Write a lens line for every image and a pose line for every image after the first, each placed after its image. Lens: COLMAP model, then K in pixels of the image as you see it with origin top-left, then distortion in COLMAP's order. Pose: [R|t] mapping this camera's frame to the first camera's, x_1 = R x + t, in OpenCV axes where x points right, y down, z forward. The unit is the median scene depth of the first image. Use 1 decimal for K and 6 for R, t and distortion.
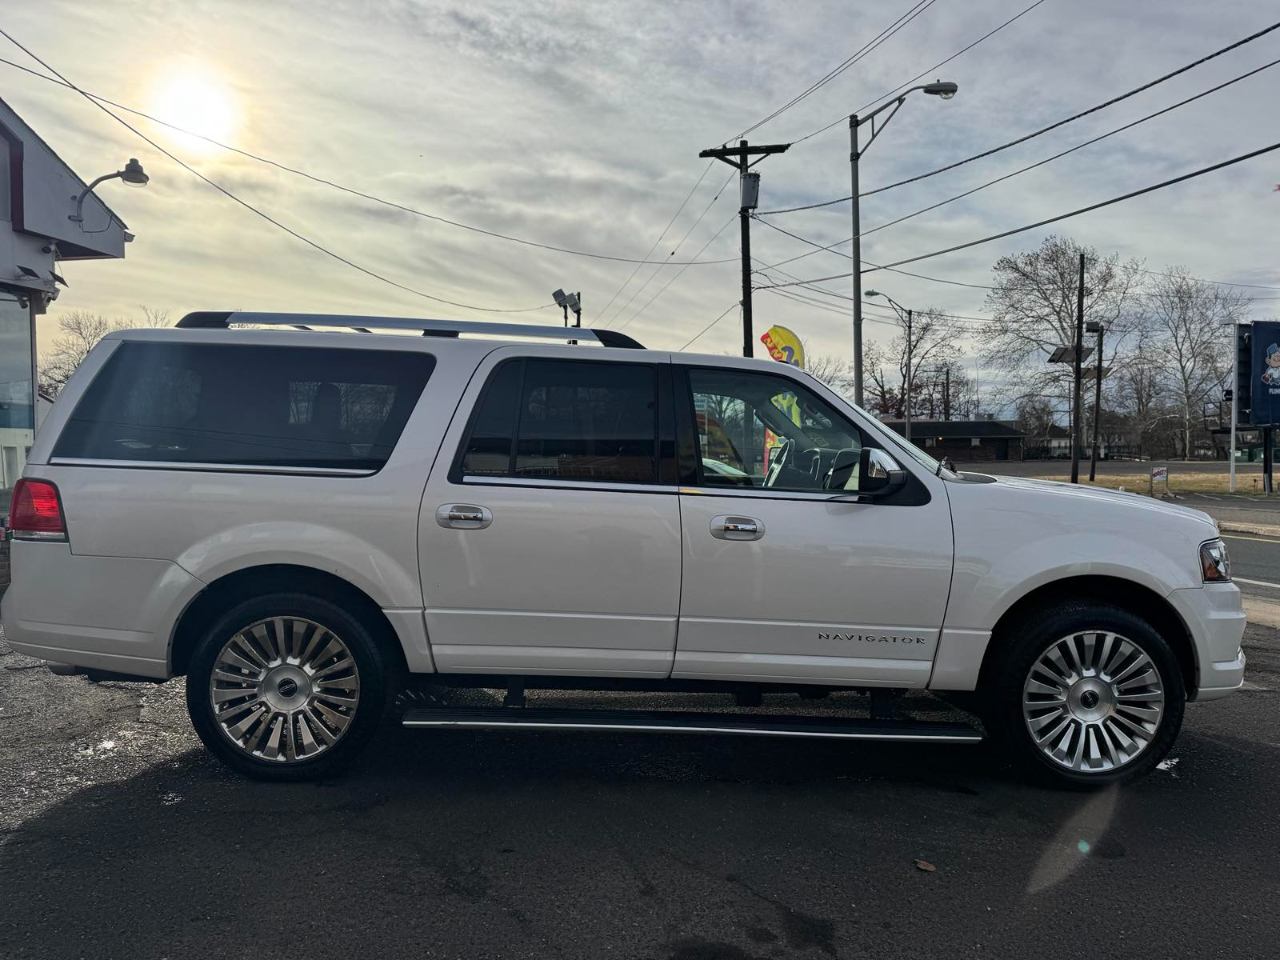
lens RADIAL K [[898.1, 0, 639.4], [0, 898.1, 468.9], [0, 0, 1]] dist [0.038210, -0.045940]
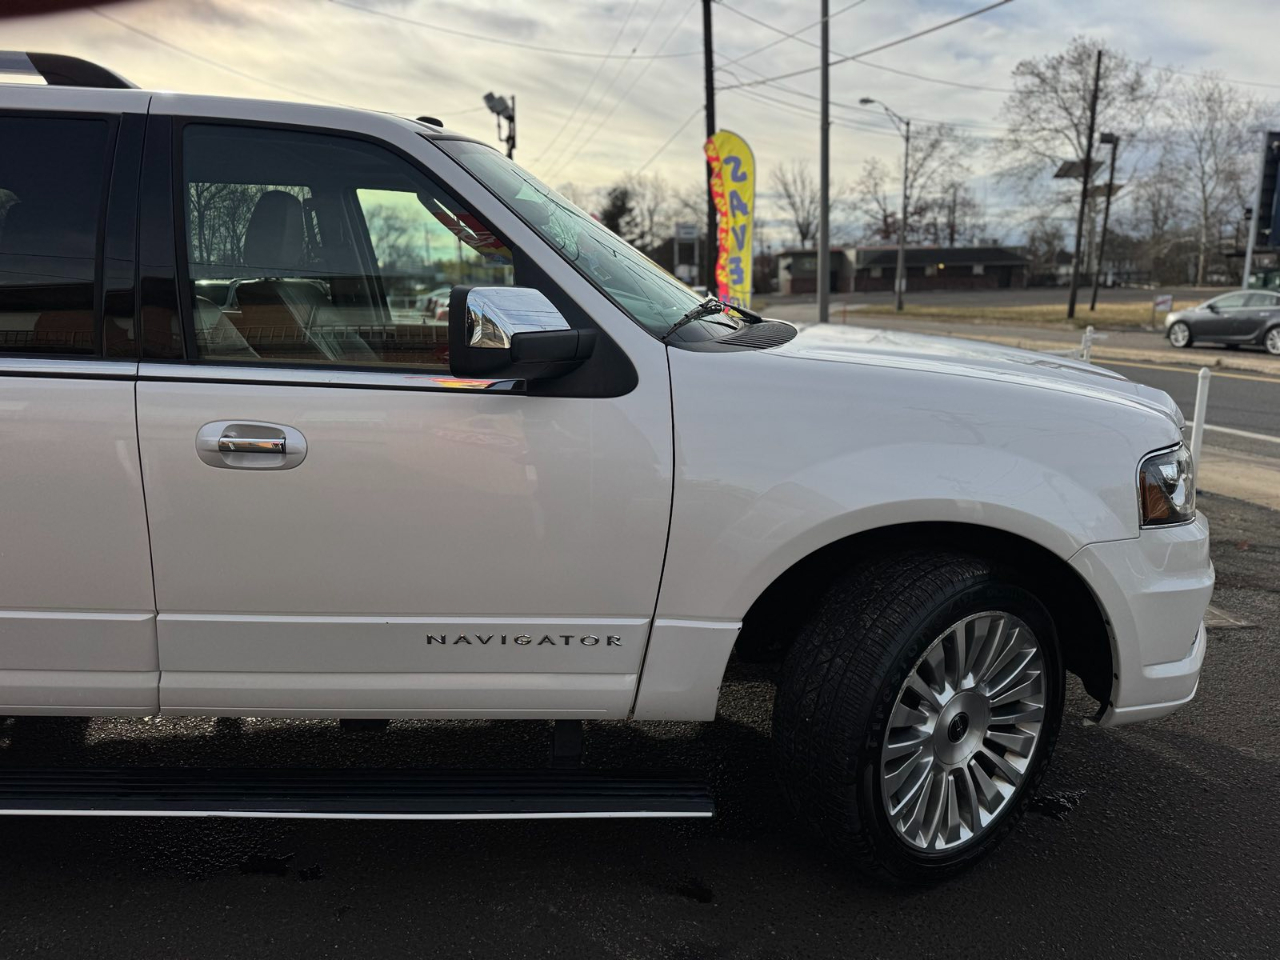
lens RADIAL K [[898.1, 0, 635.7], [0, 898.1, 478.6], [0, 0, 1]] dist [0.038210, -0.045940]
pose [[0.999968, -0.006647, -0.004511, 0.306257], [0.007395, 0.981033, 0.193702, -0.013872], [0.003138, -0.193729, 0.981050, 0.444110]]
